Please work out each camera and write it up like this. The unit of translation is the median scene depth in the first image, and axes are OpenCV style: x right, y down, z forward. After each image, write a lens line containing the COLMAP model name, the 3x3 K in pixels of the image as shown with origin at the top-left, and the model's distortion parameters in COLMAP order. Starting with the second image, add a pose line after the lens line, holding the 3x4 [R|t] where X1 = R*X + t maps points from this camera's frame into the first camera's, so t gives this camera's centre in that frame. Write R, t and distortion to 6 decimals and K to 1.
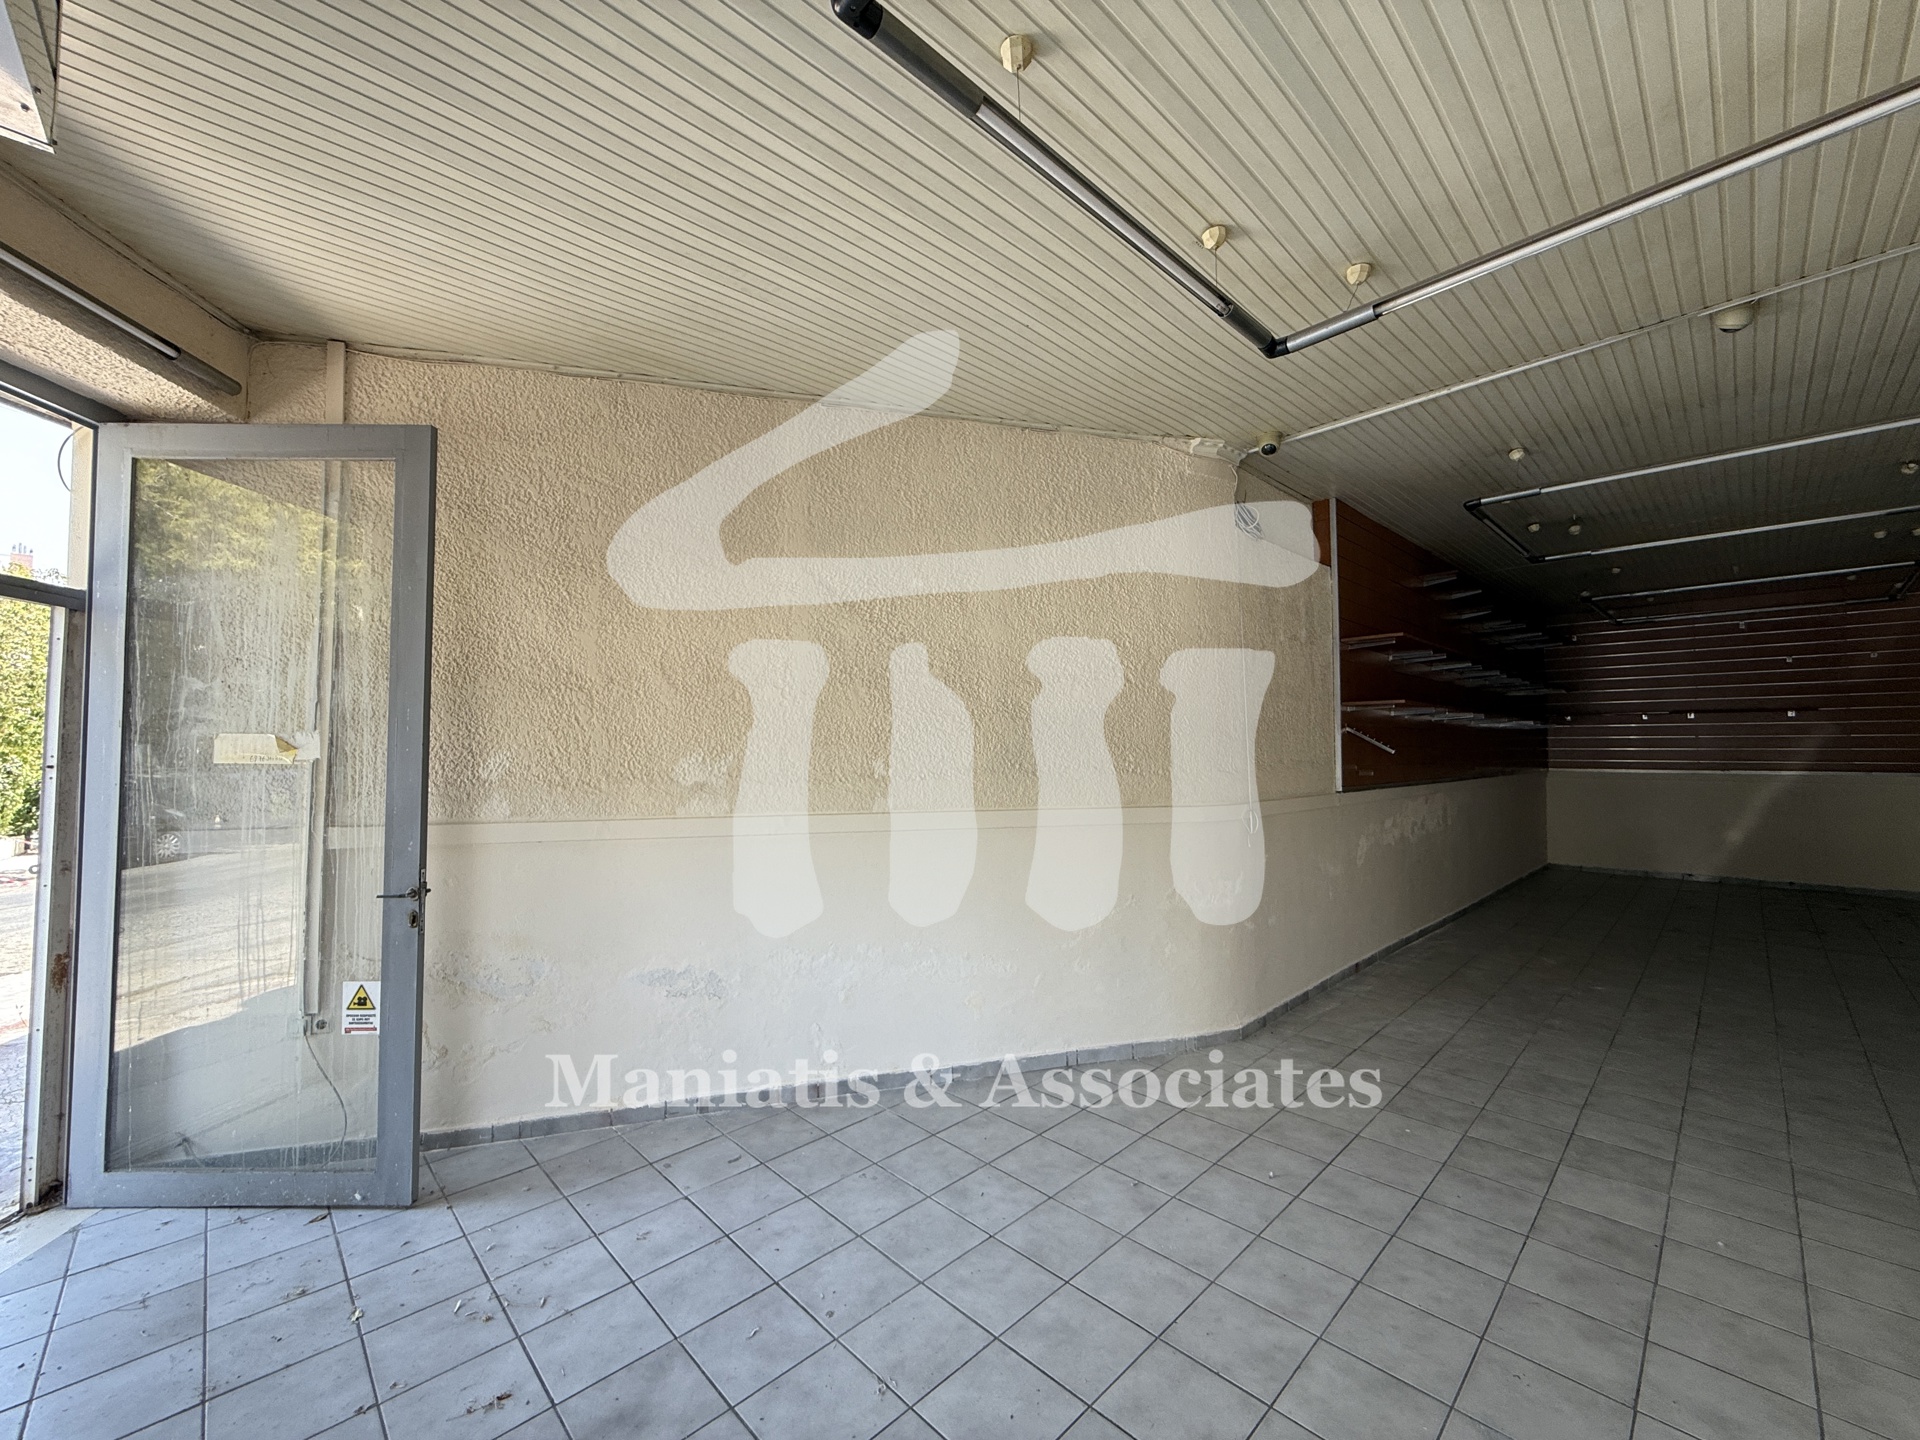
lens RADIAL K [[764.5, 0, 953.2], [0, 764.5, 718.7], [0, 0, 1]] dist [-0.001620, 0.000335]
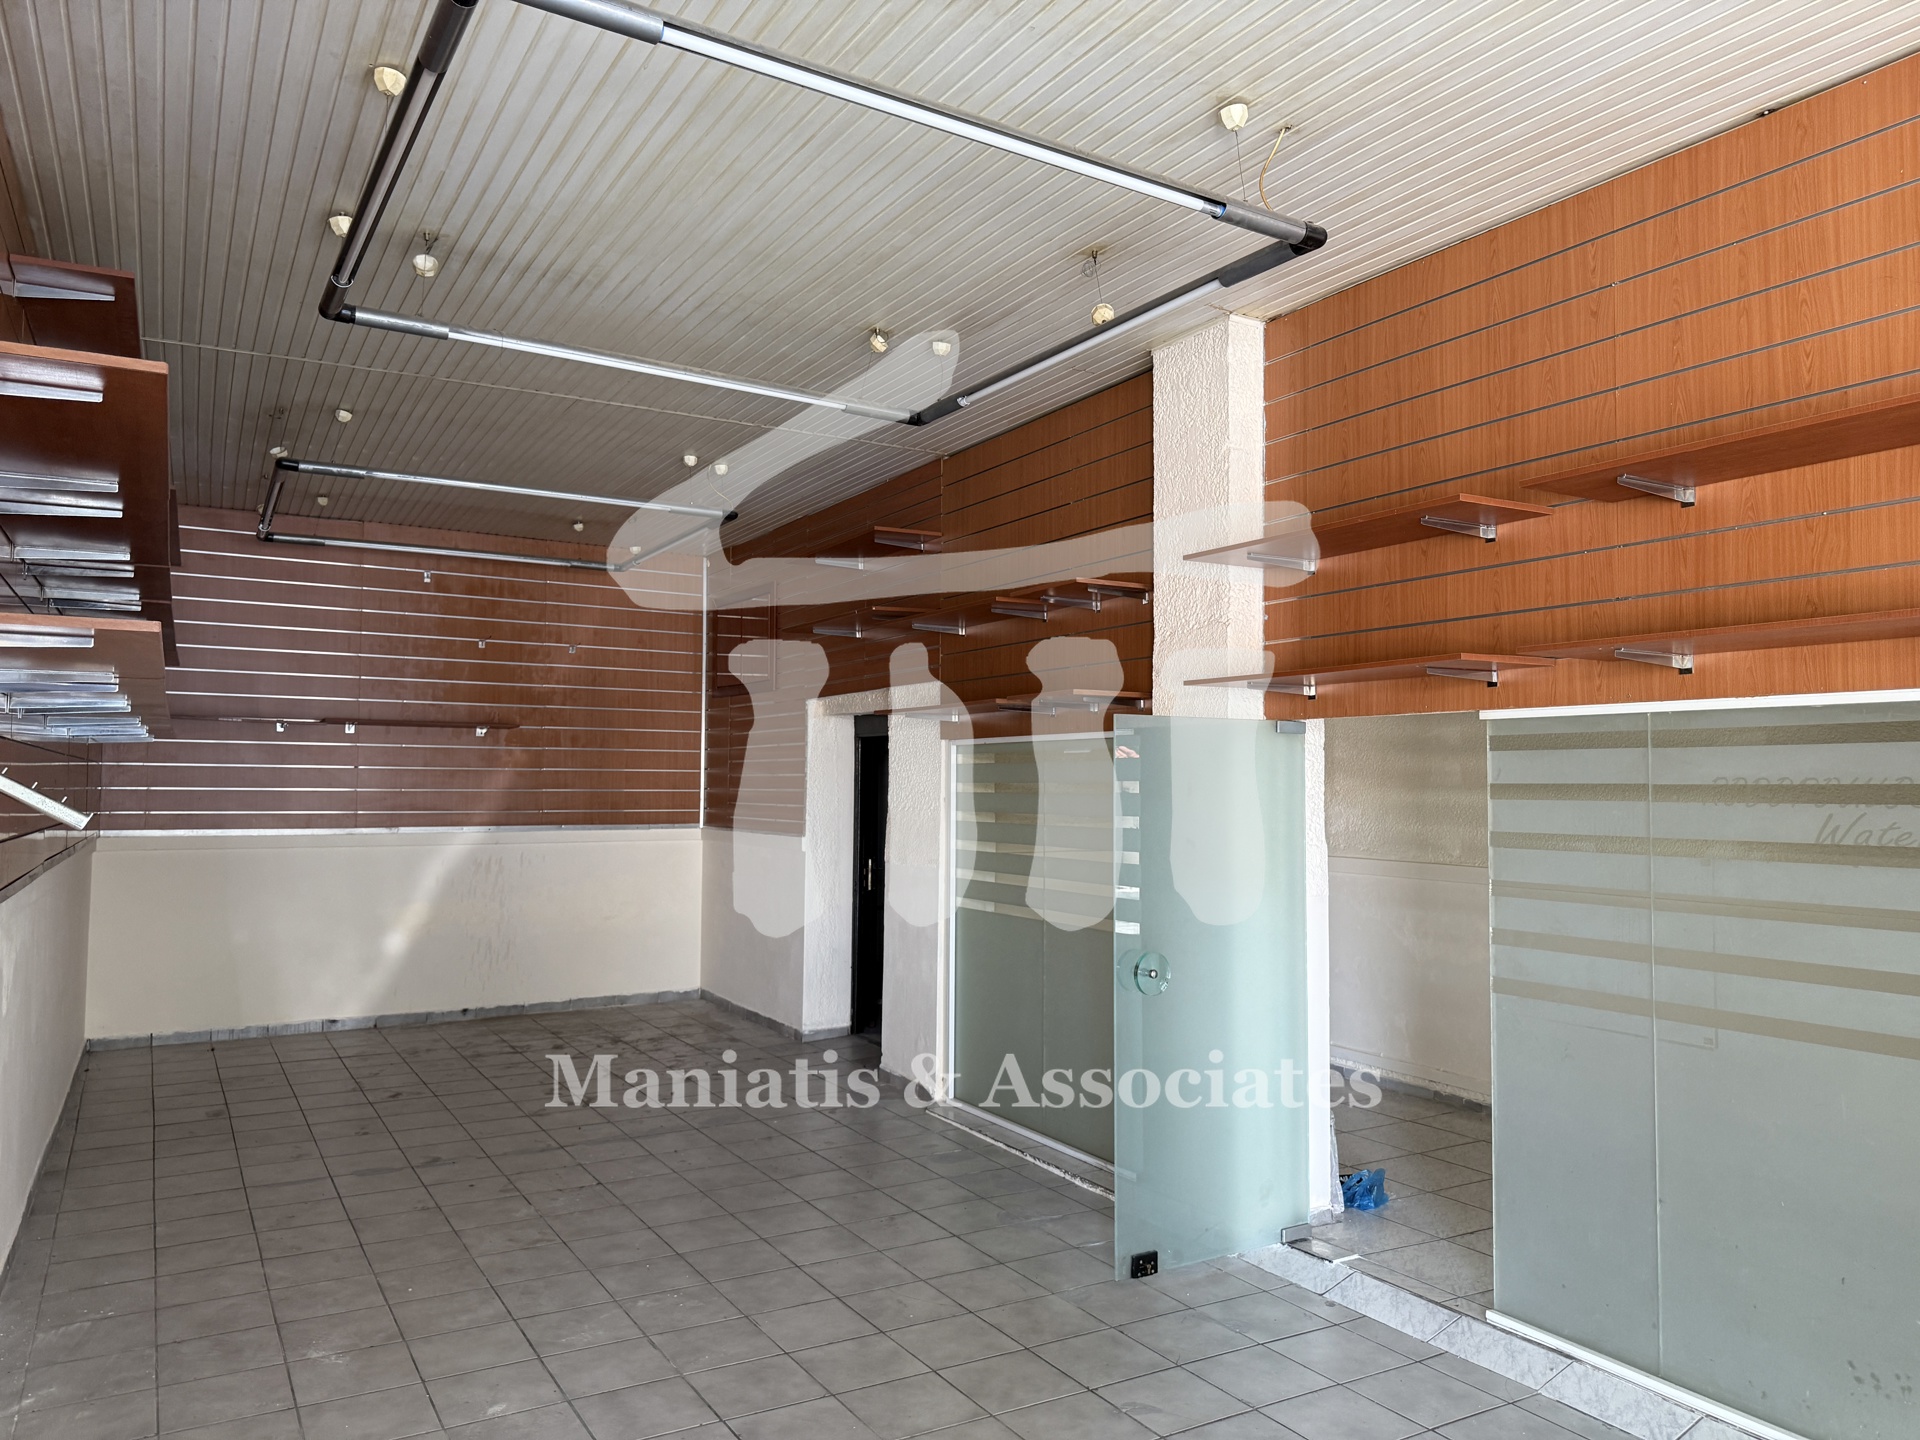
lens RADIAL K [[1363.4, 0, 965.0], [0, 1363.4, 730.3], [0, 0, 1]] dist [0.036562, -0.044211]
pose [[0.230464, 0.040017, 0.972258, 0.292397], [-0.045352, 0.998510, -0.030347, 0.019659], [-0.972023, -0.037100, 0.231936, 0.902887]]
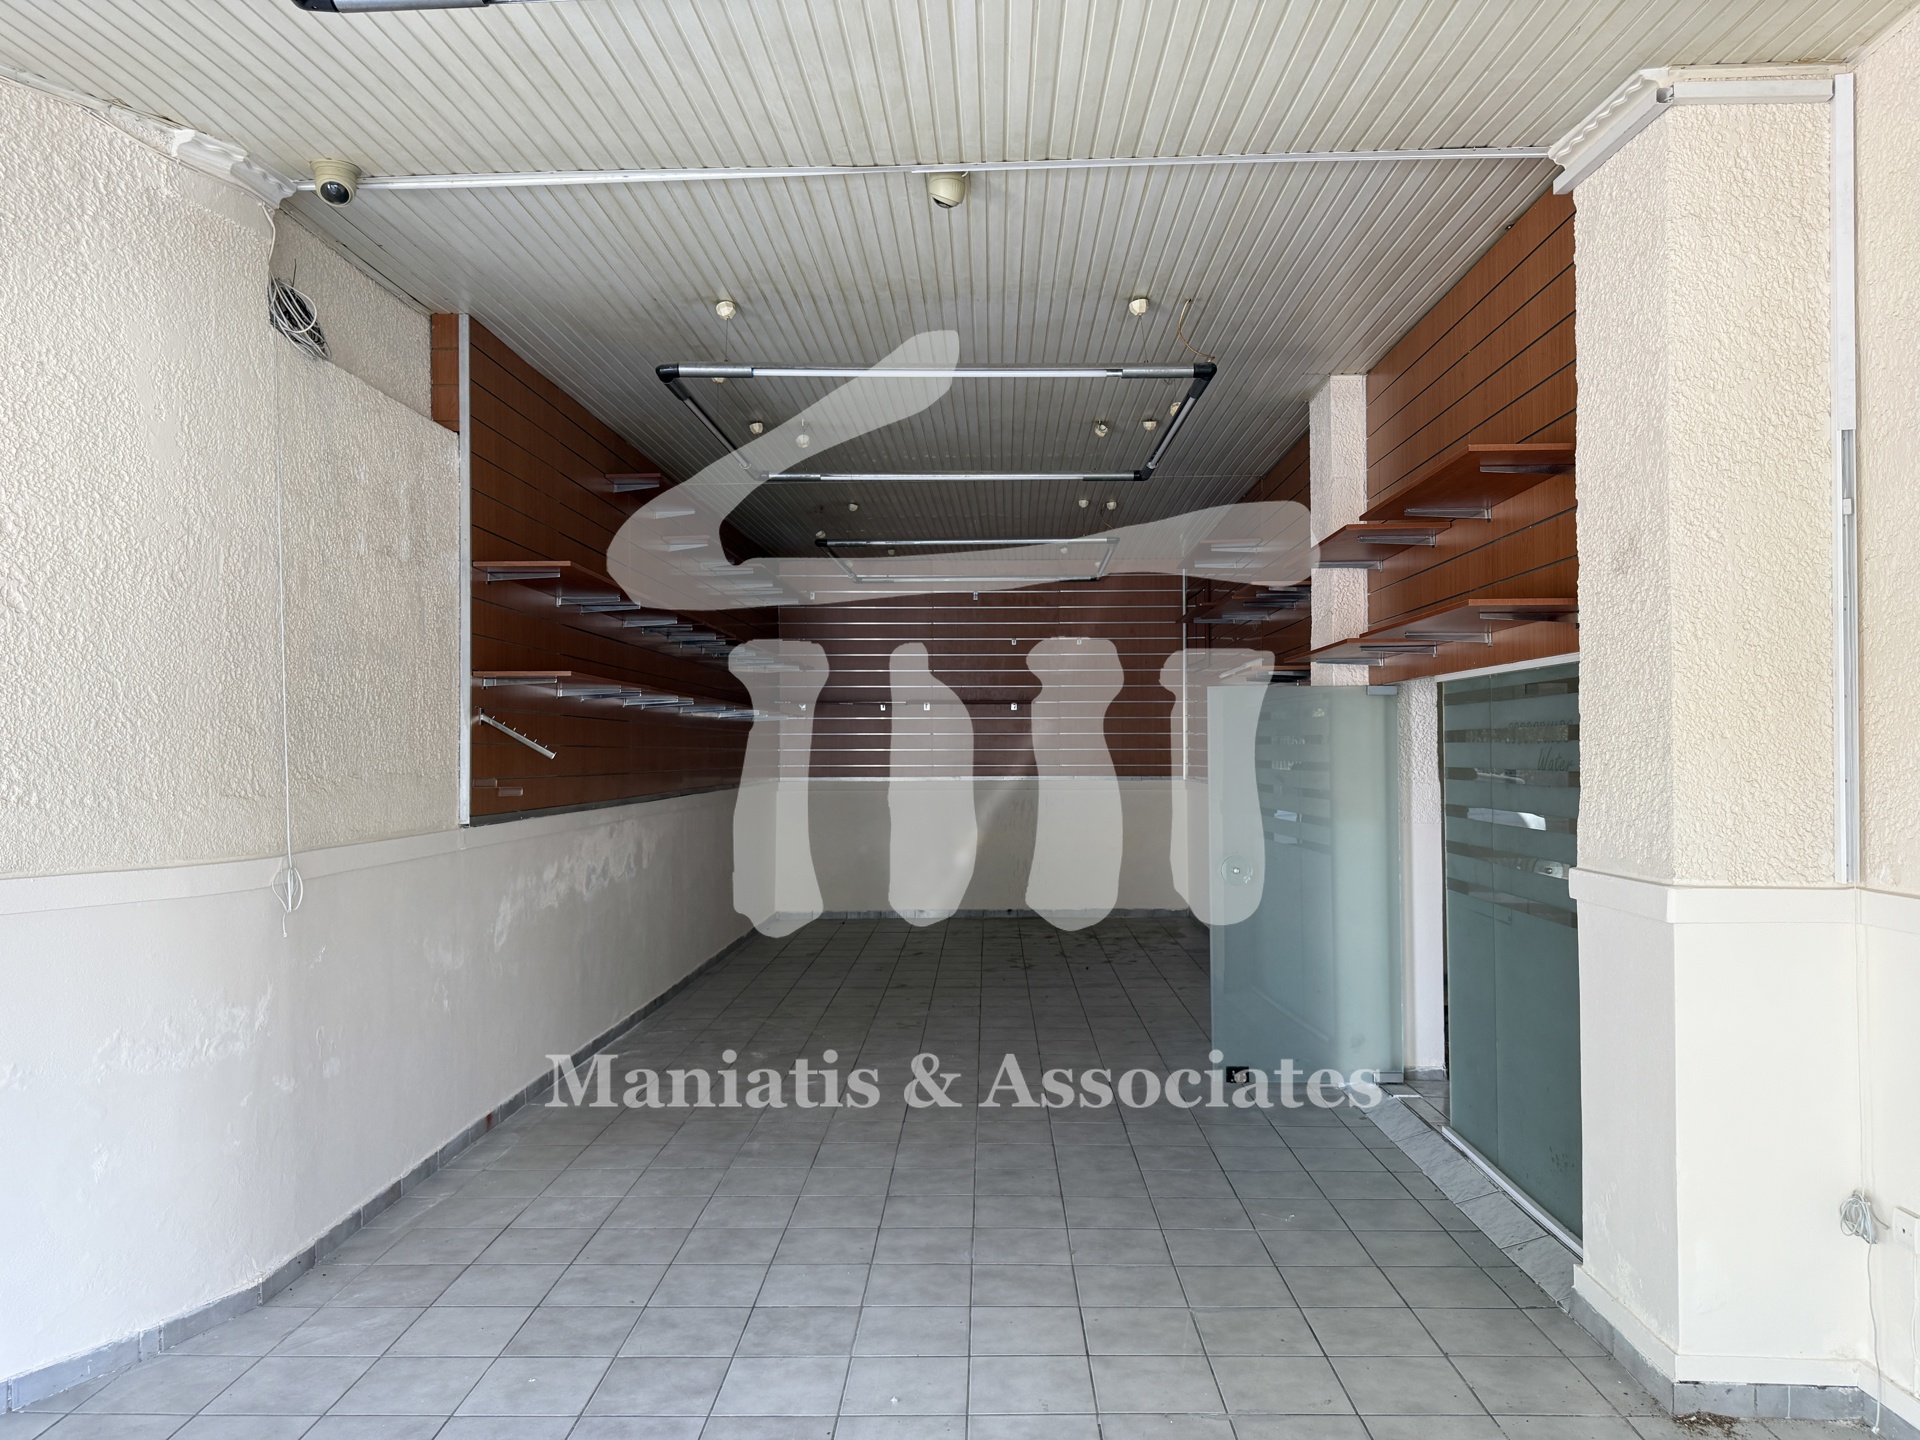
lens RADIAL K [[1363.4, 0, 966.6], [0, 1363.4, 726.9], [0, 0, 1]] dist [0.036562, -0.044211]
pose [[0.707142, 0.009702, 0.707005, 0.059071], [-0.025162, 0.999618, 0.011449, -0.000595], [-0.706624, -0.025886, 0.707116, -0.001492]]
